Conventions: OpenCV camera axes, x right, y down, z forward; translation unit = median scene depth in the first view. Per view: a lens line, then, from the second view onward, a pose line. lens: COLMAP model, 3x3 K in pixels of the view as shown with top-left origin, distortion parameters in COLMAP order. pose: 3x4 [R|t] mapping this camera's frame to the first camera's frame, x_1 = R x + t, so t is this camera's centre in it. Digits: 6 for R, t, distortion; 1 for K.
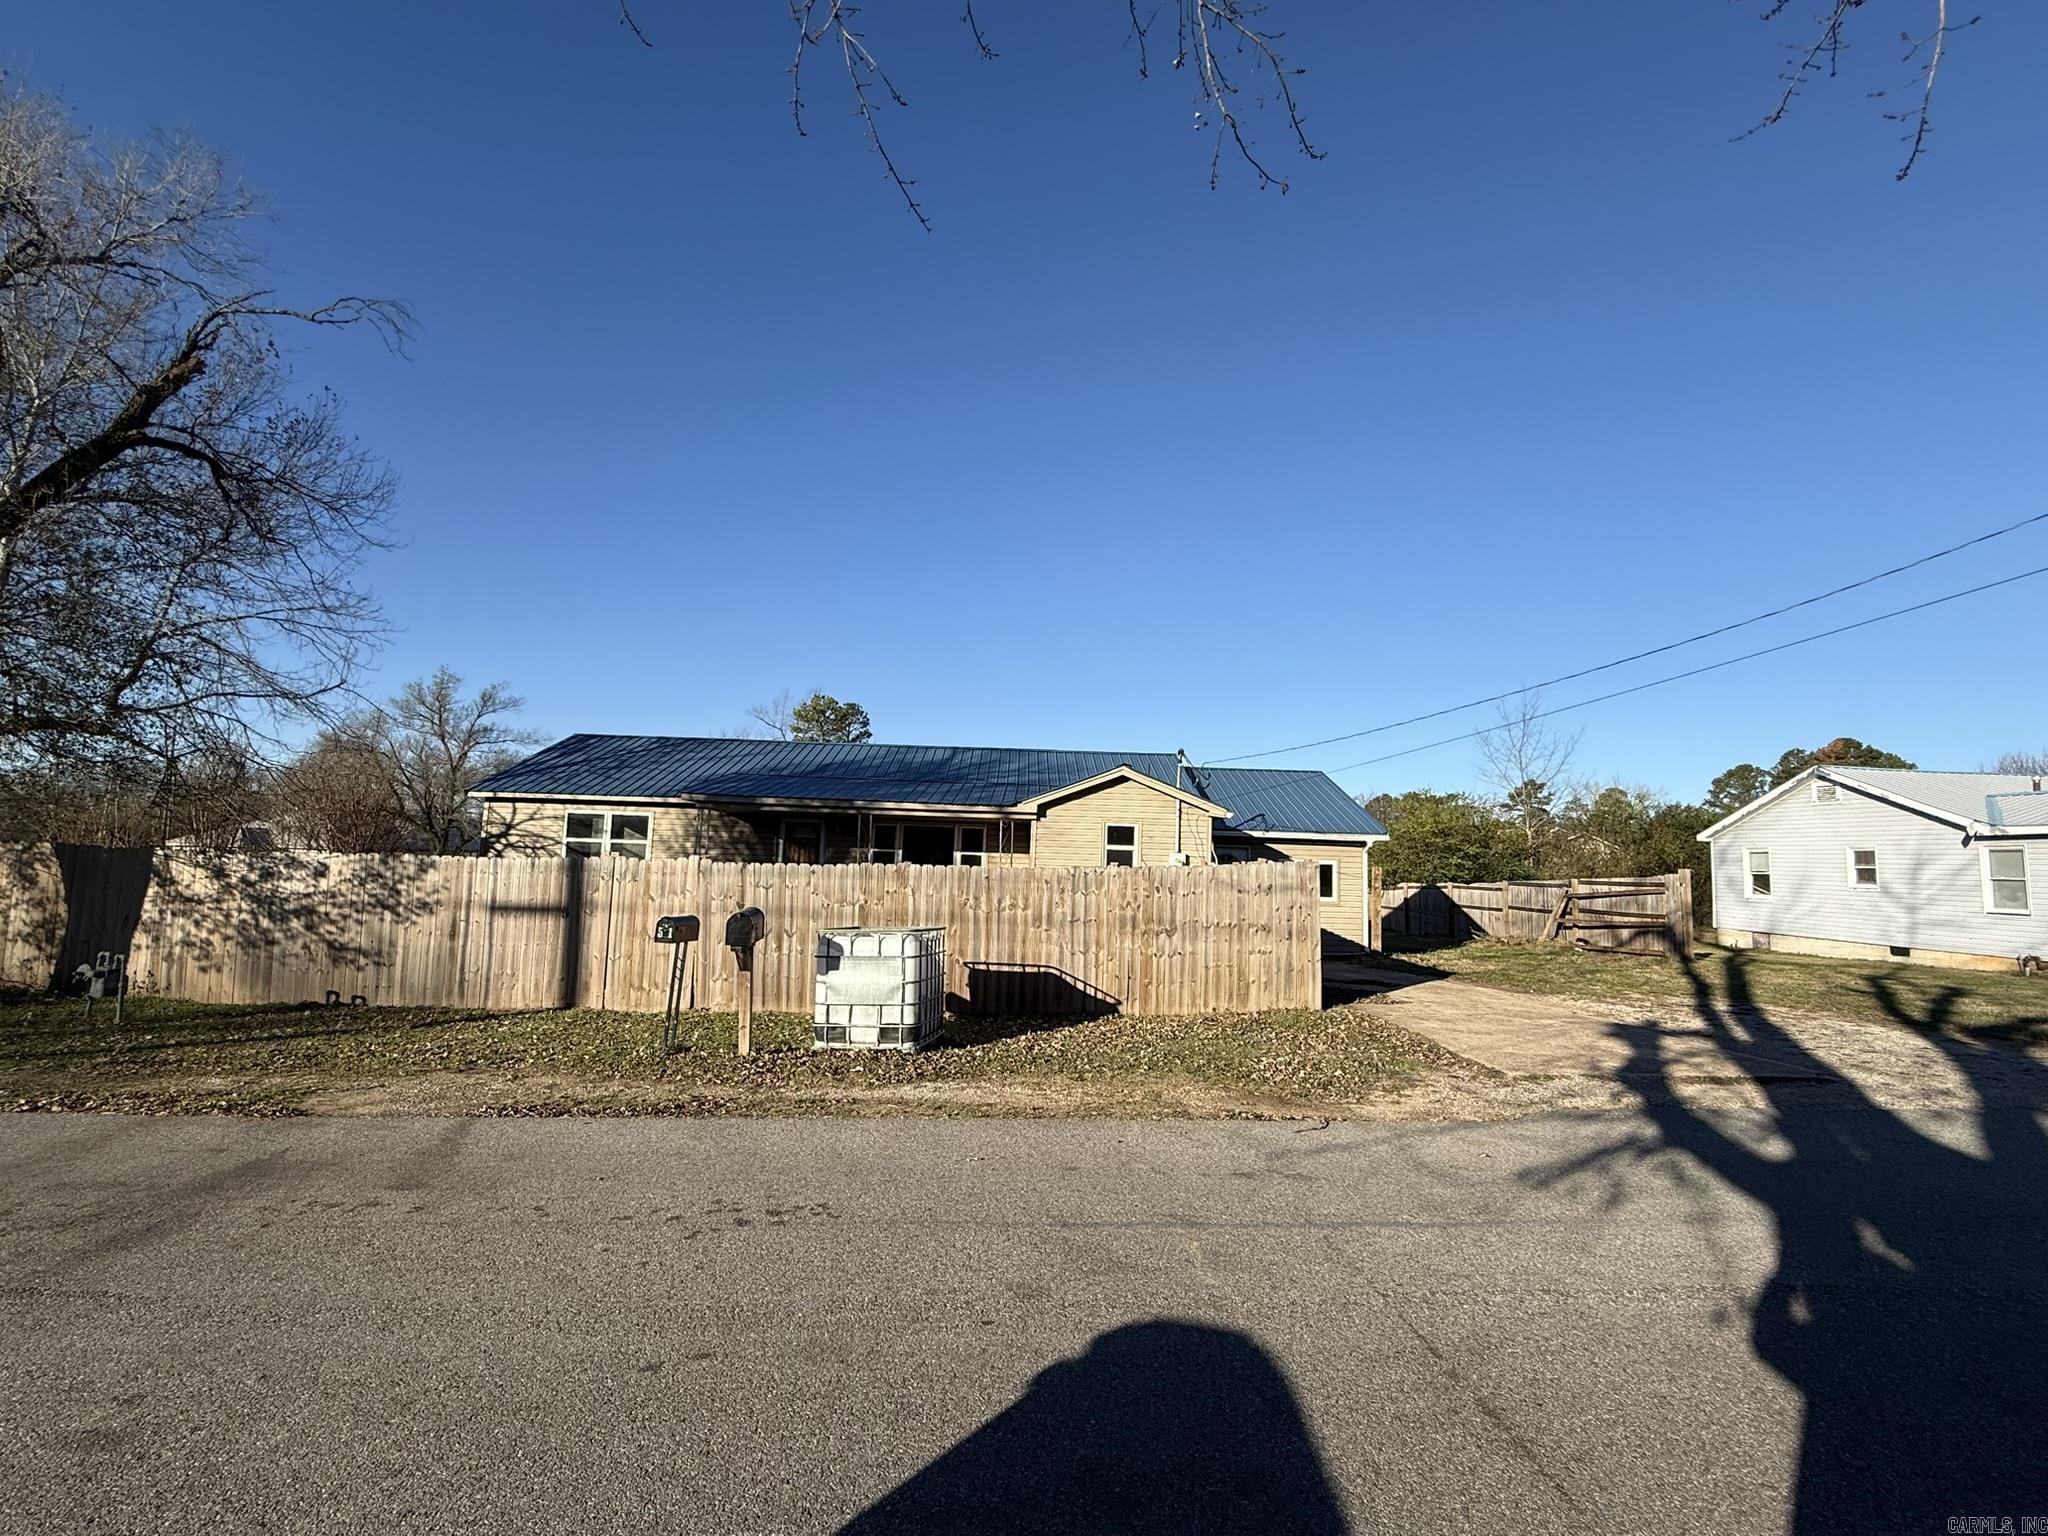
lens RADIAL K [[875.3, 0, 1011.3], [0, 875.3, 769.8], [0, 0, 1]] dist [-0.000997, 0.000603]
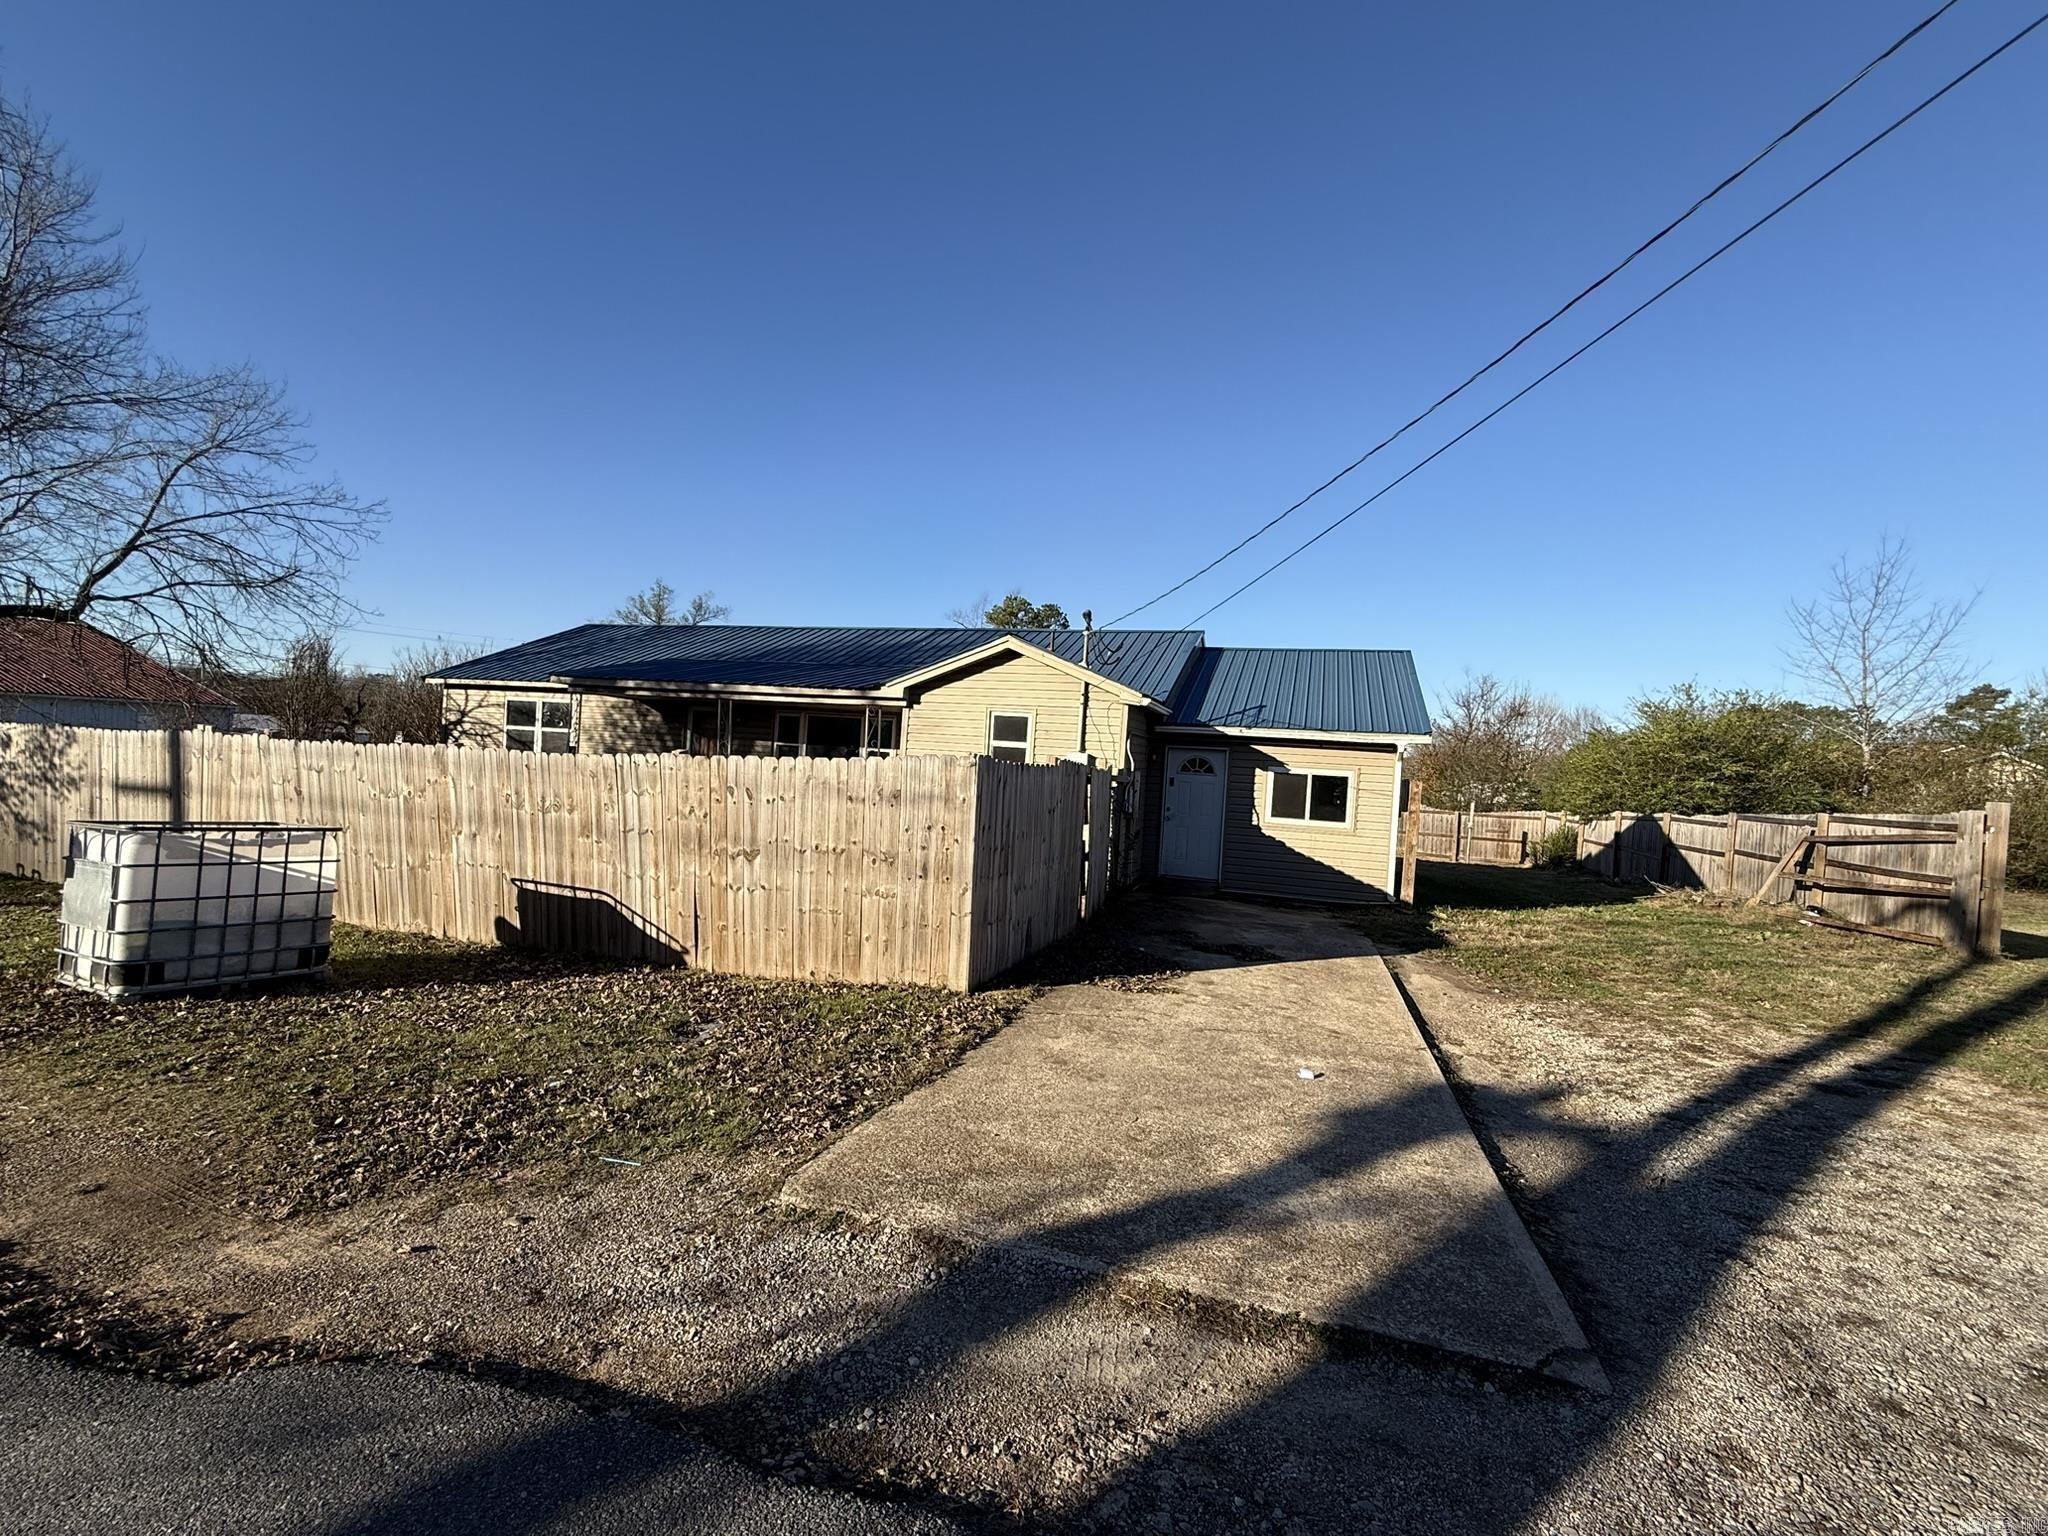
lens RADIAL K [[875.3, 0, 1011.3], [0, 875.3, 769.8], [0, 0, 1]] dist [-0.000997, 0.000603]
pose [[0.947040, 0.027478, -0.319937, 0.581709], [0.004922, 0.994973, 0.100023, 0.054488], [0.321077, -0.096300, 0.942144, 0.438357]]
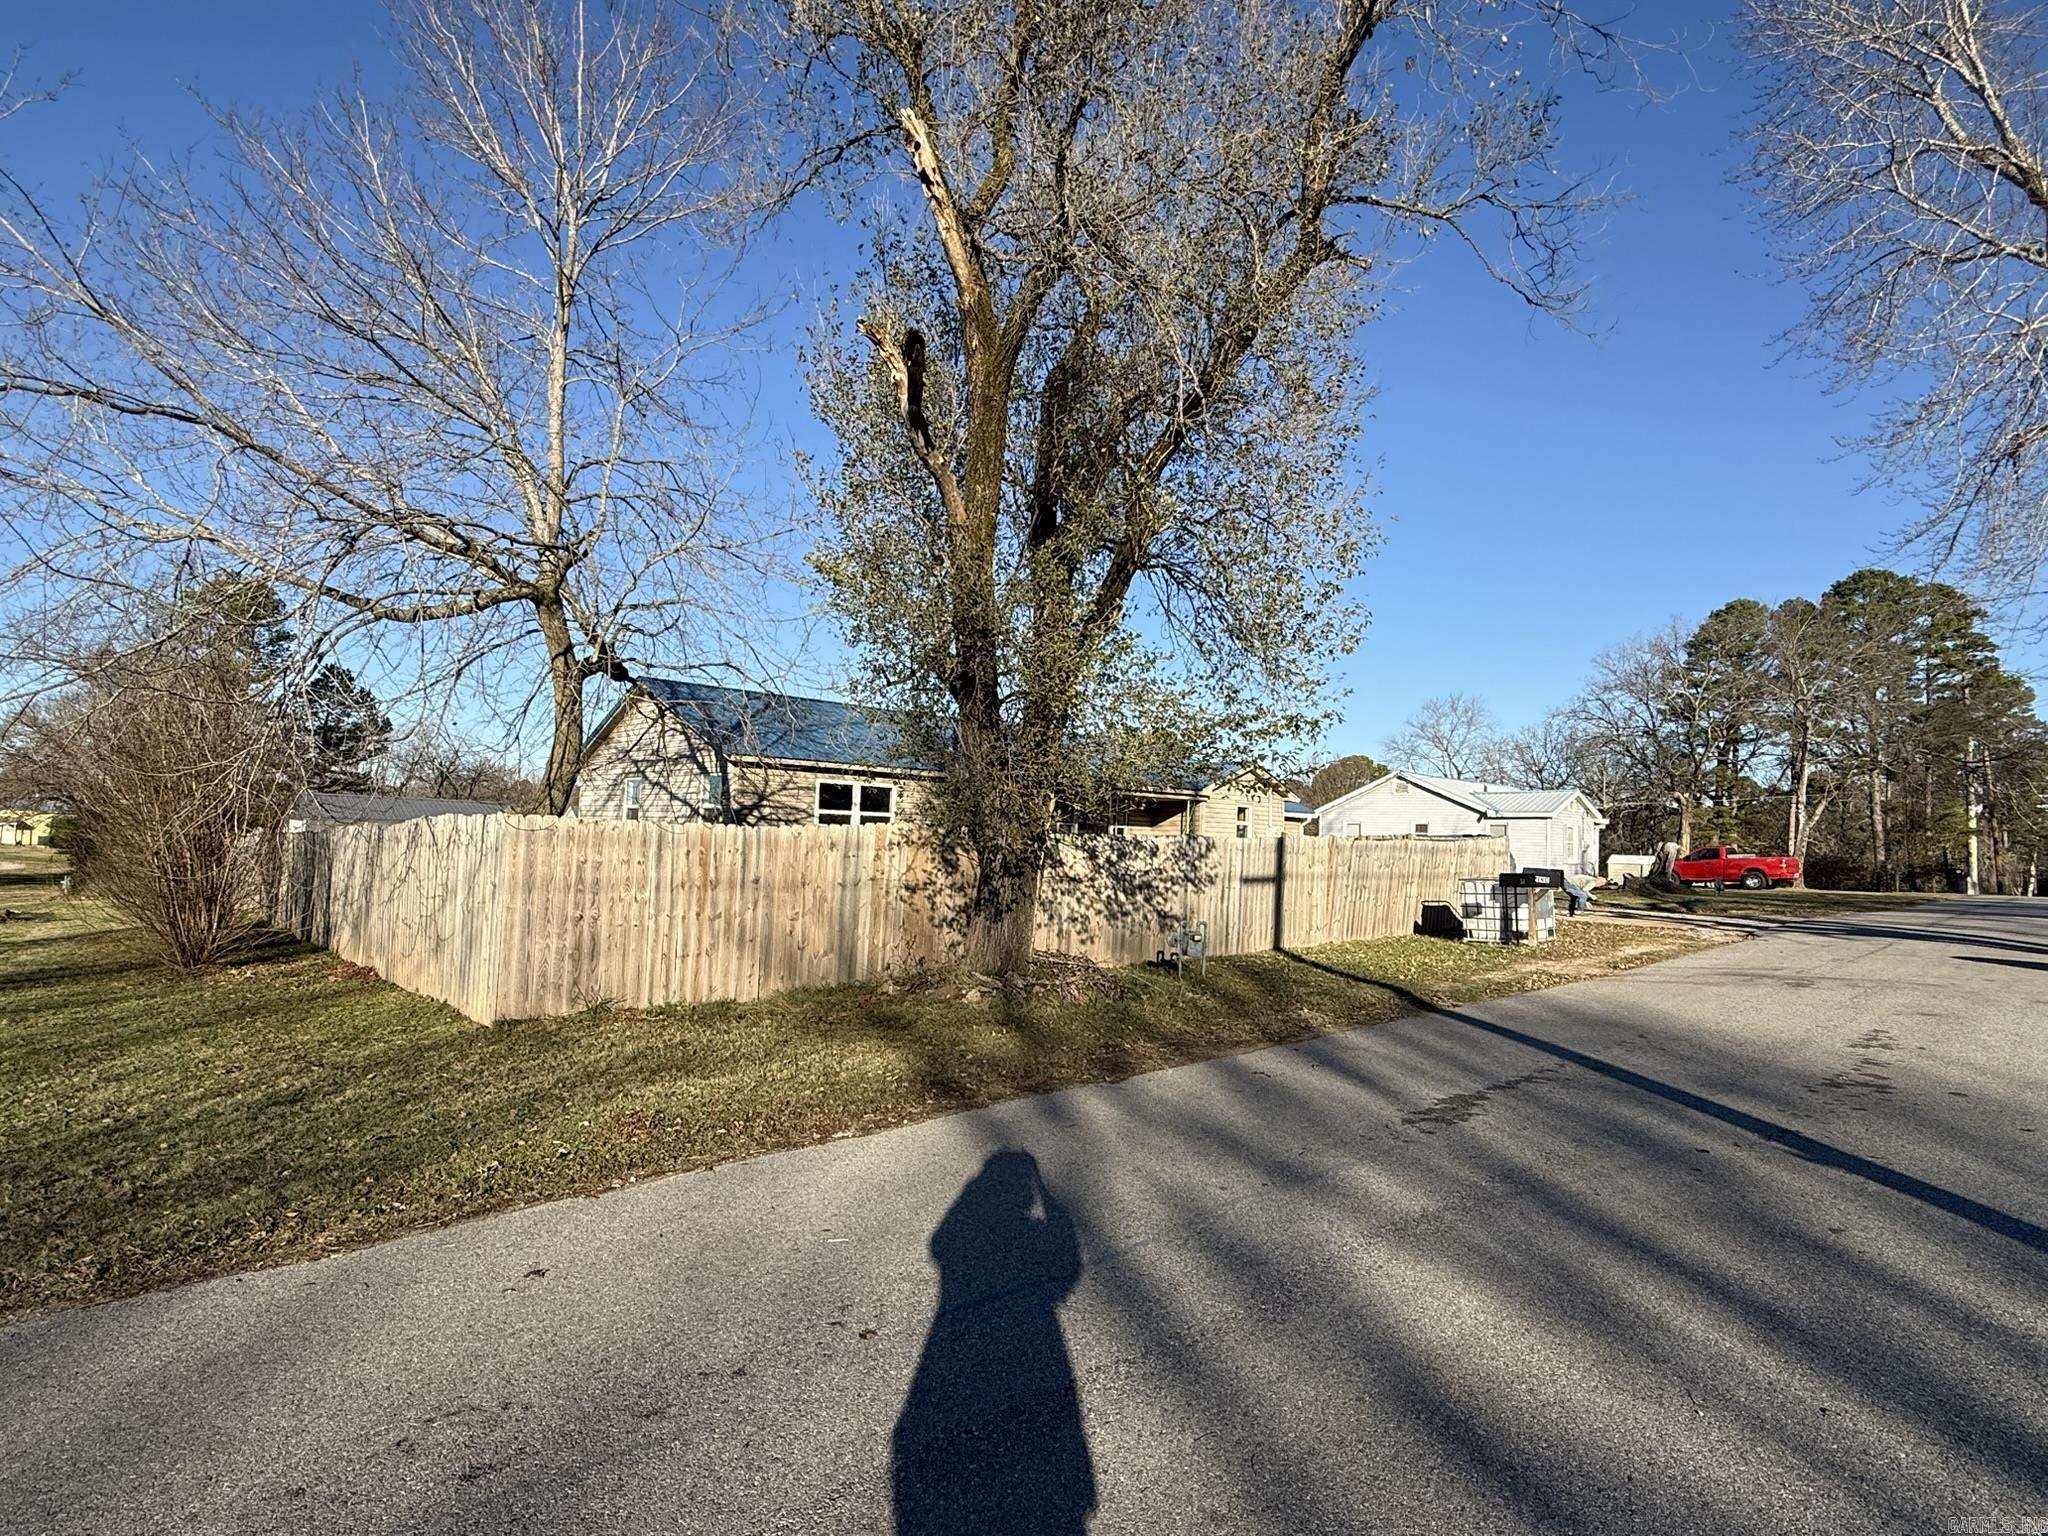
lens RADIAL K [[1049.4, 0, 1004.7], [0, 1049.4, 760.4], [0, 0, 1]] dist [0.000812, -0.000390]
pose [[0.753823, 0.041953, 0.655737, -1.862888], [-0.073669, 0.997064, 0.020899, -0.020379], [-0.652935, -0.064062, 0.754700, 0.077914]]
